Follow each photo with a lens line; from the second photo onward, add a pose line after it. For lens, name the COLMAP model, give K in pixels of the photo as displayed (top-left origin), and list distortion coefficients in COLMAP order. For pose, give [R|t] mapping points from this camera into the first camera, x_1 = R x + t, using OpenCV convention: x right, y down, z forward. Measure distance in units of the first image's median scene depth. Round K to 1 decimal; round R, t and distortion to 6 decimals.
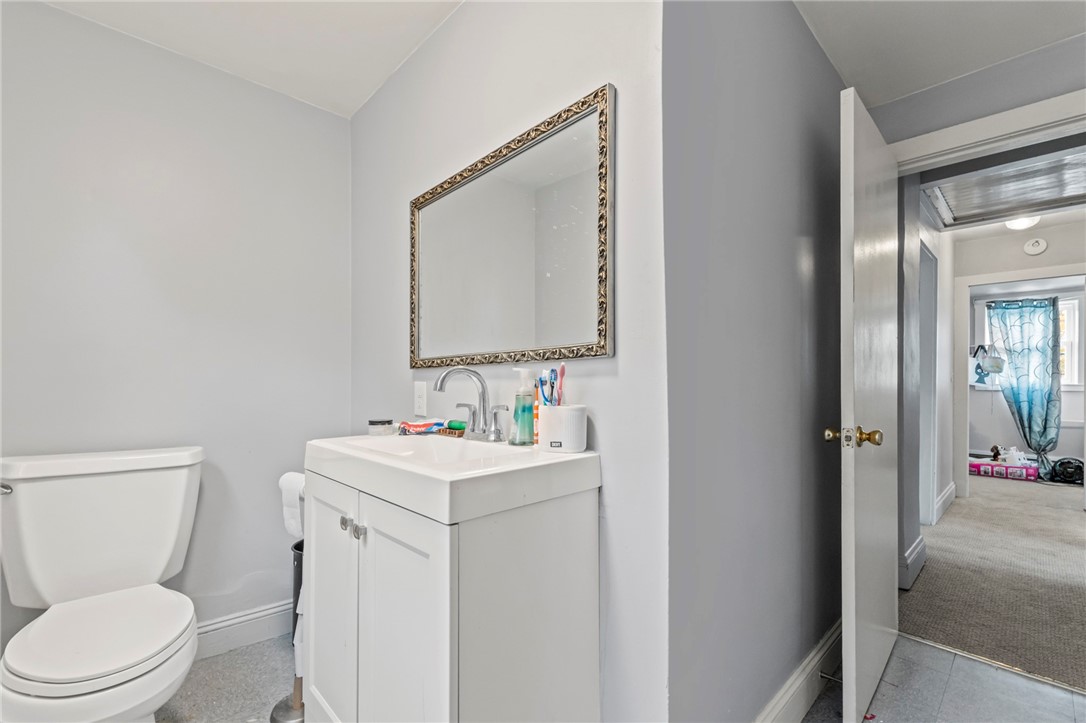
lens RADIAL K [[464.8, 0, 519.4], [0, 464.8, 389.4], [0, 0, 1]] dist [-0.005337, -0.001026]
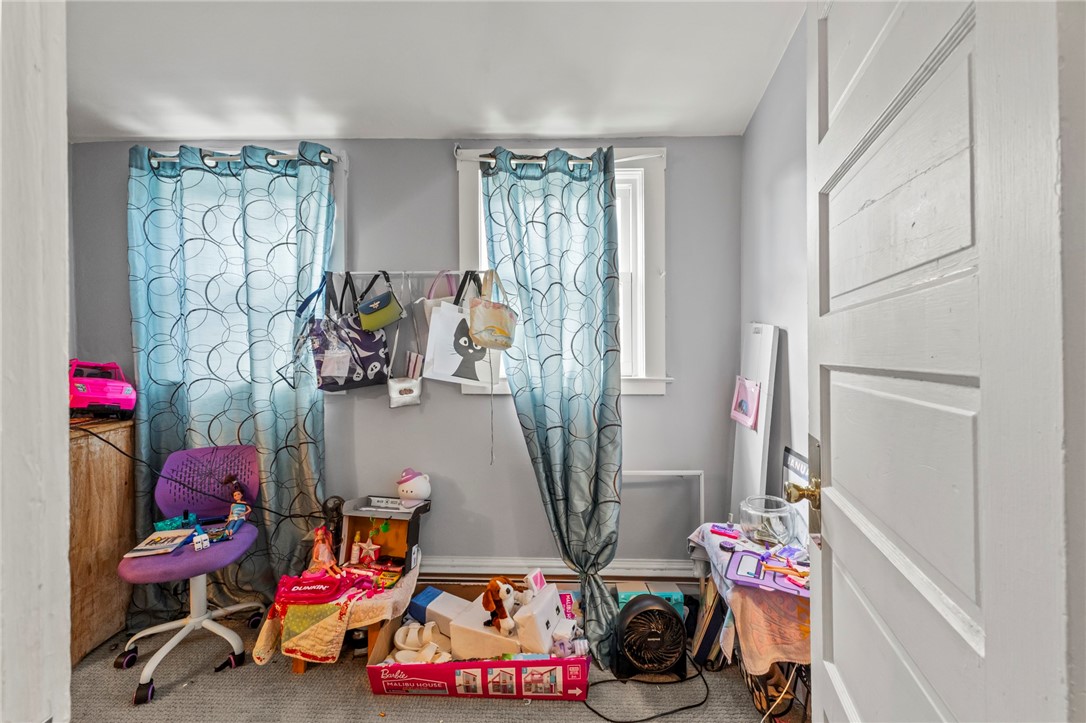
lens RADIAL K [[464.8, 0, 543.1], [0, 464.8, 359.4], [0, 0, 1]] dist [-0.005337, -0.001026]
pose [[0.687568, -0.010678, 0.726042, 0.823823], [0.014043, 0.999900, 0.001407, -0.027855], [-0.725984, 0.009229, 0.687649, 0.755090]]
